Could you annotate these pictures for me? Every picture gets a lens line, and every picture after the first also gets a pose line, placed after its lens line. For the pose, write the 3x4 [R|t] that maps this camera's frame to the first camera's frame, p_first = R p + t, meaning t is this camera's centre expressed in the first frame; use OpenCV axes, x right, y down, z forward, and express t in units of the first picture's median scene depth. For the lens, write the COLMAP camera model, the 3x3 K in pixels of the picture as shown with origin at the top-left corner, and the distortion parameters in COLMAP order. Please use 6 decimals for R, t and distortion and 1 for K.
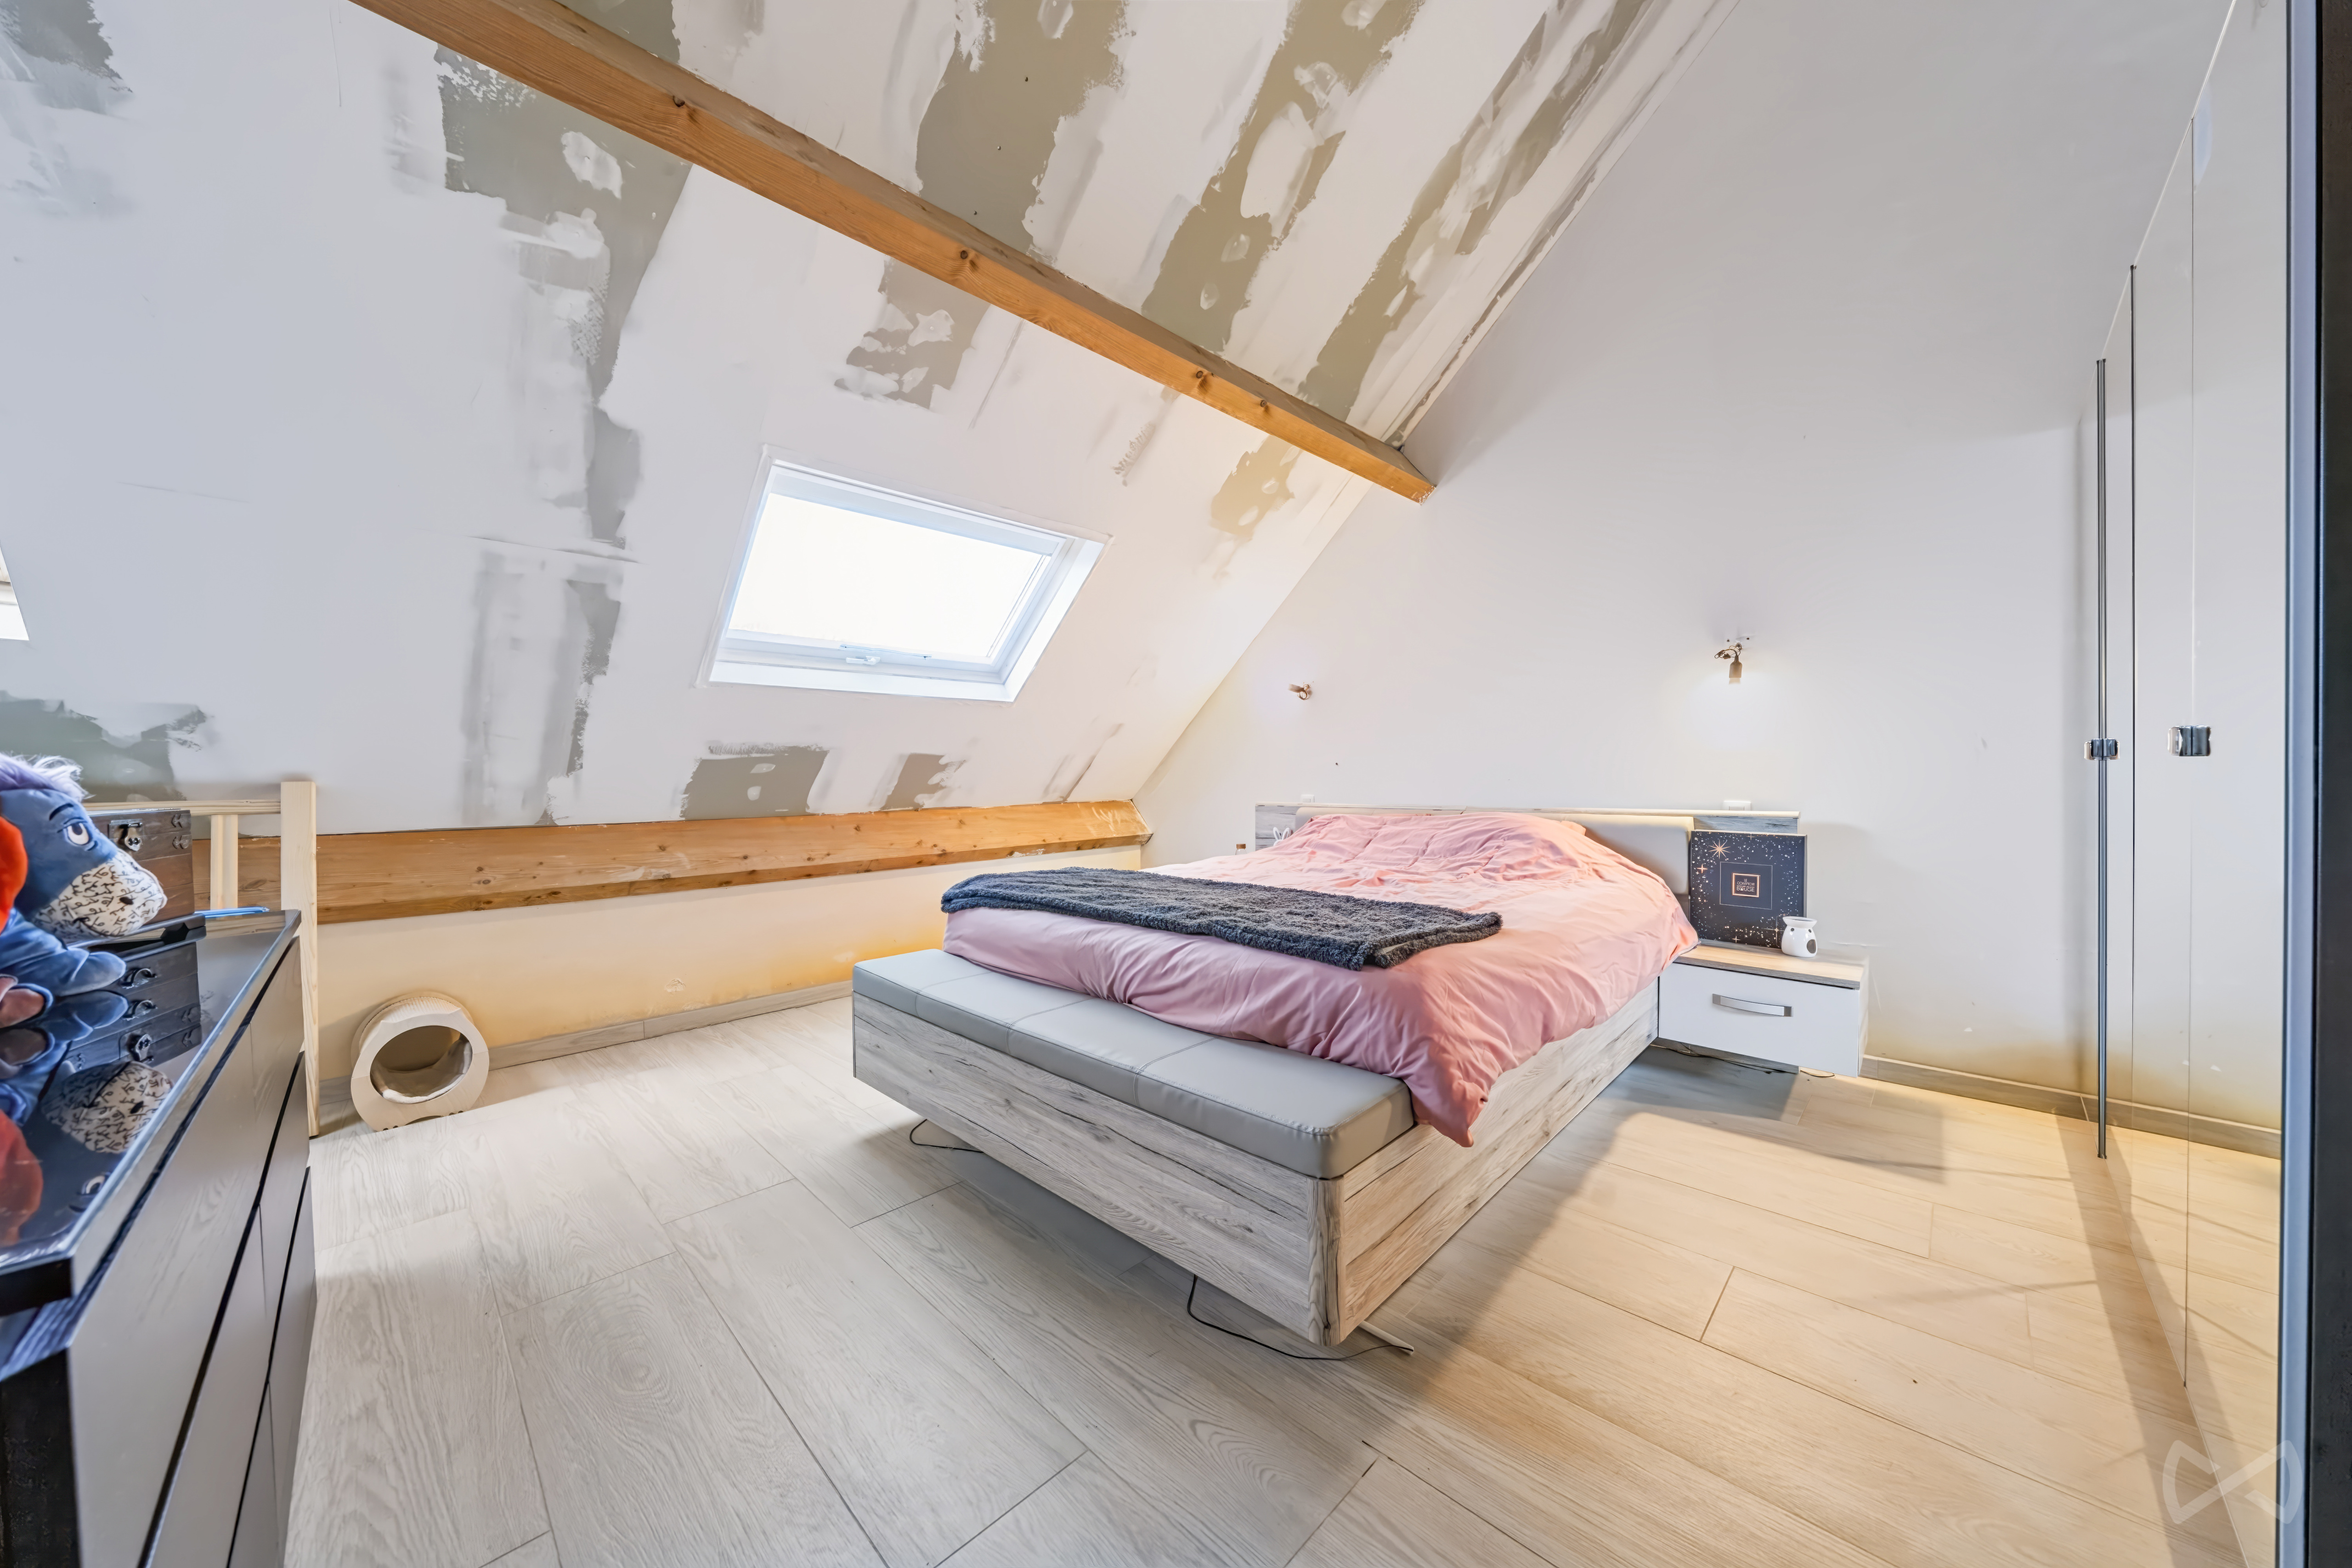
lens RADIAL K [[800.2, 0, 1184.3], [0, 800.2, 784.9], [0, 0, 1]] dist [-0.001581, 0.000136]
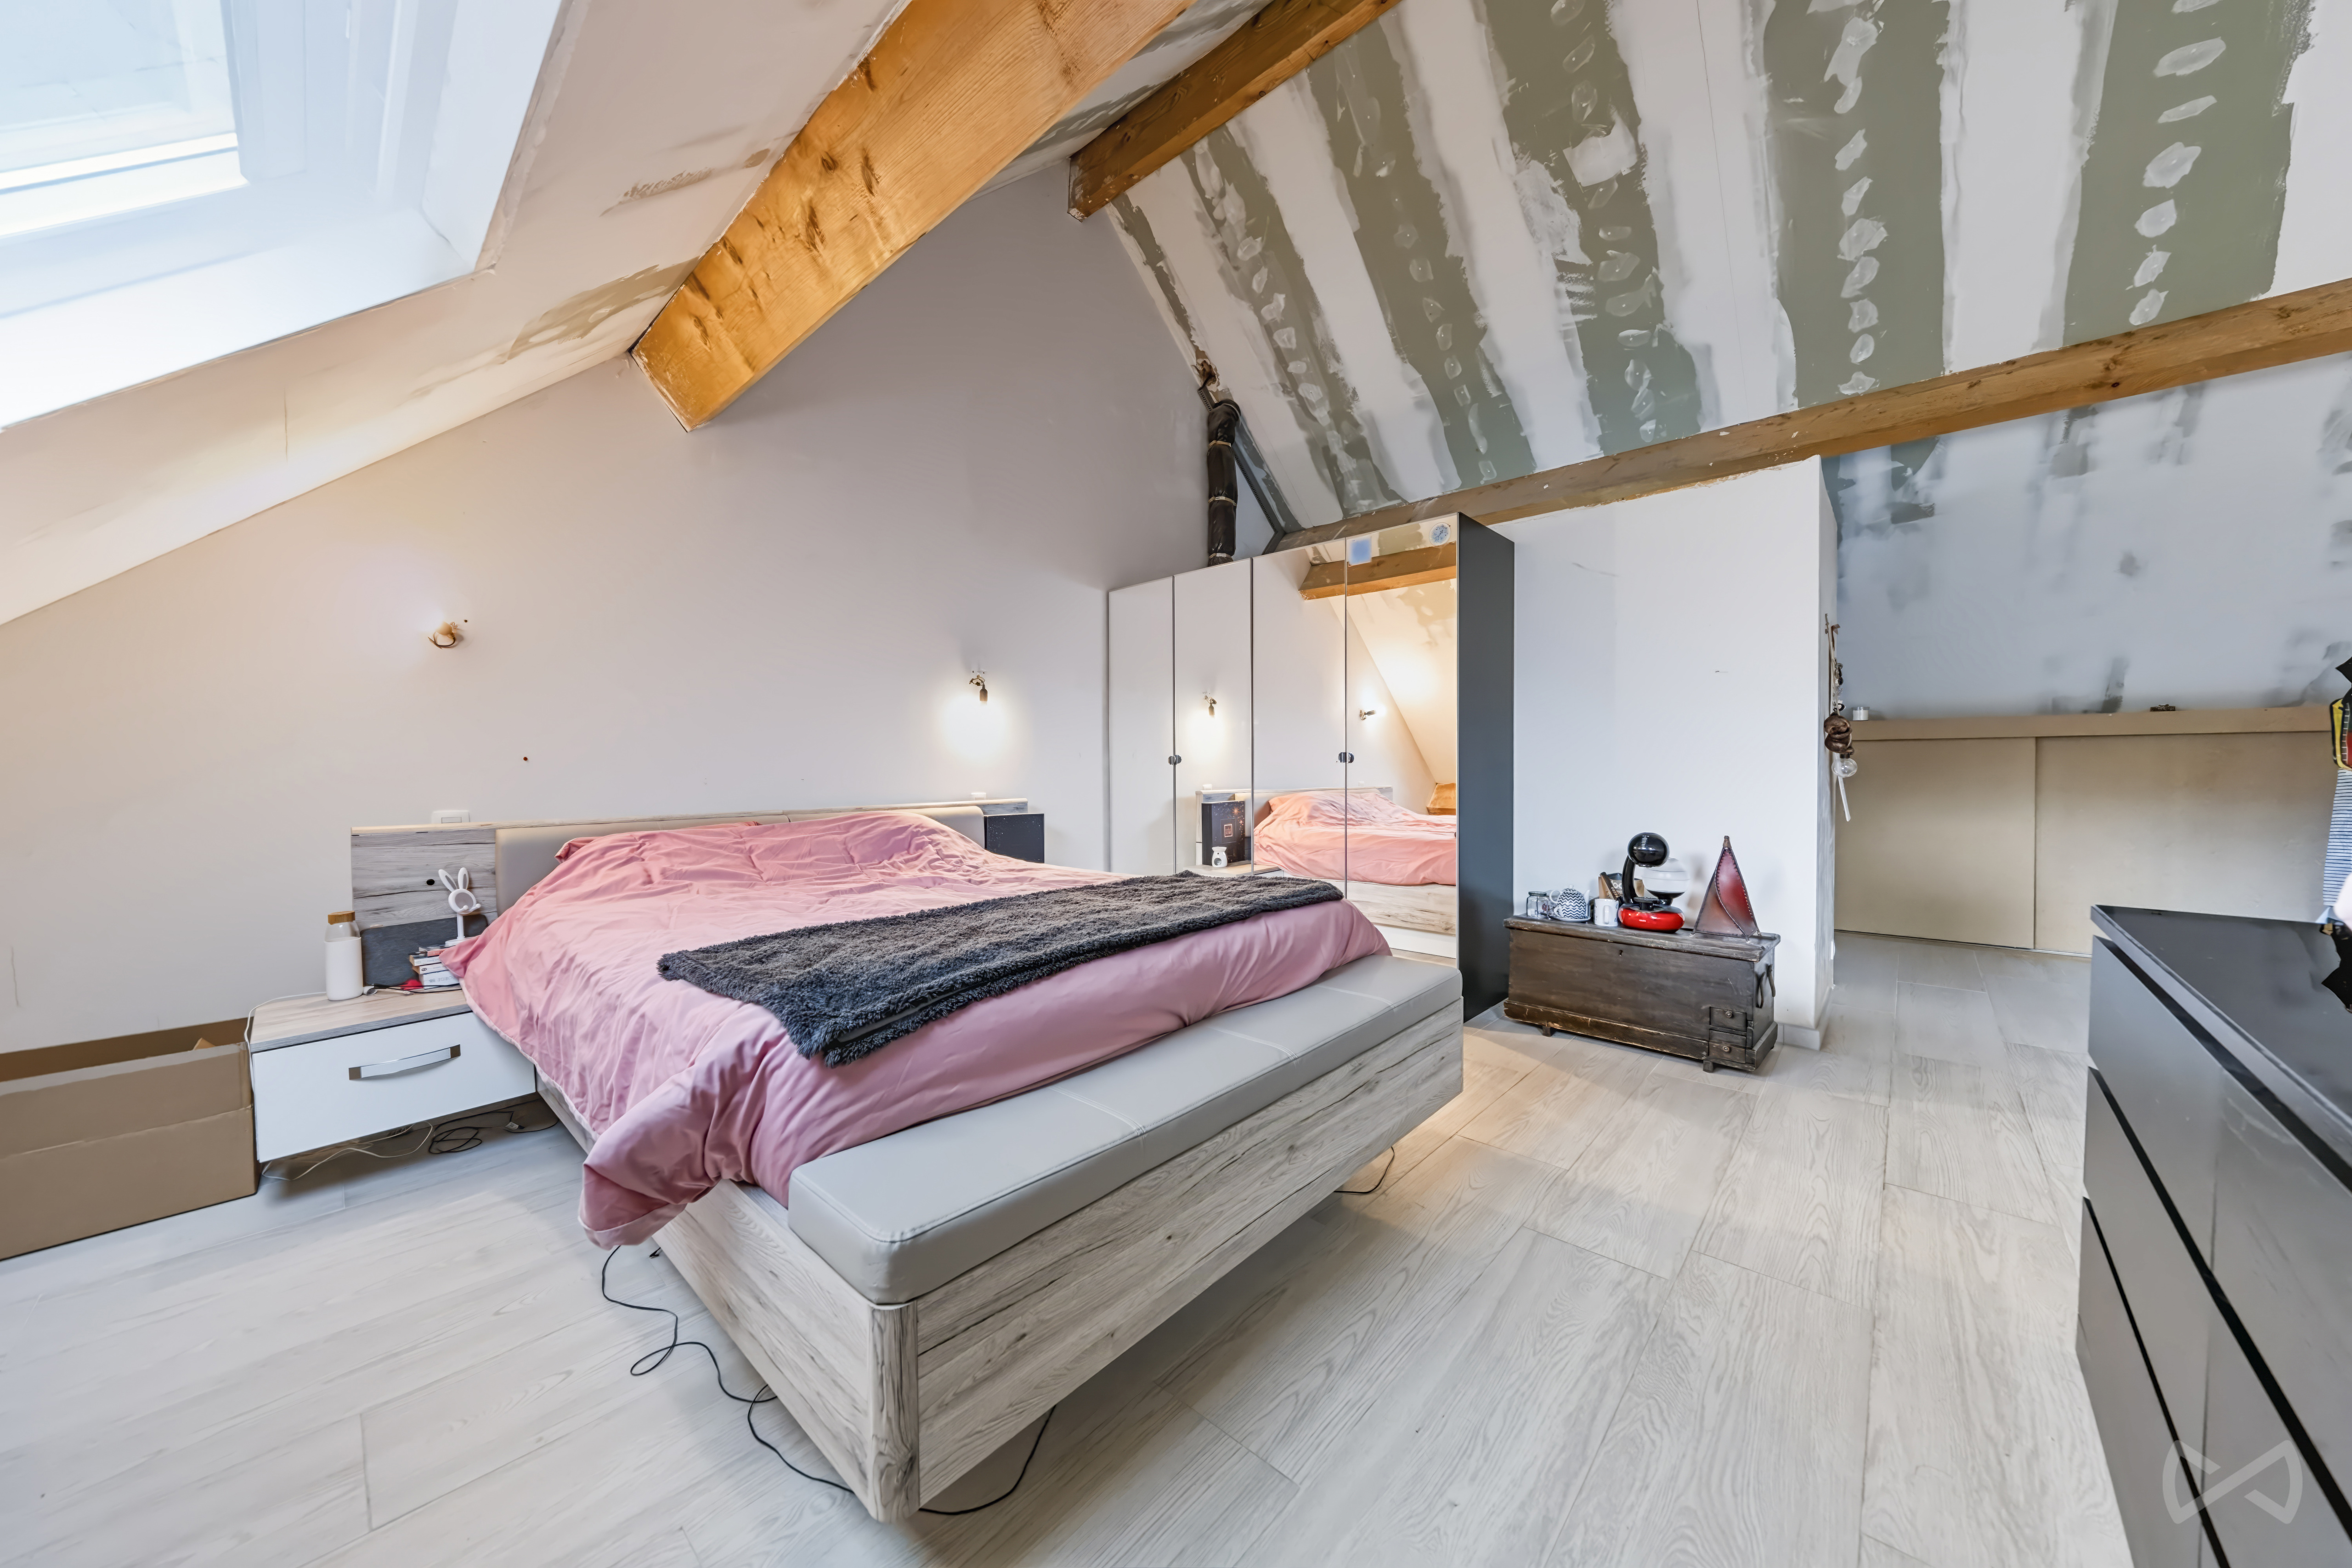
lens RADIAL K [[800.2, 0, 1185.9], [0, 800.2, 777.5], [0, 0, 1]] dist [-0.001581, 0.000136]
pose [[-0.039506, -0.005246, 0.999206, -1.058190], [0.021602, 0.999748, 0.006103, -0.009034], [-0.998986, 0.021826, -0.039382, 1.124416]]
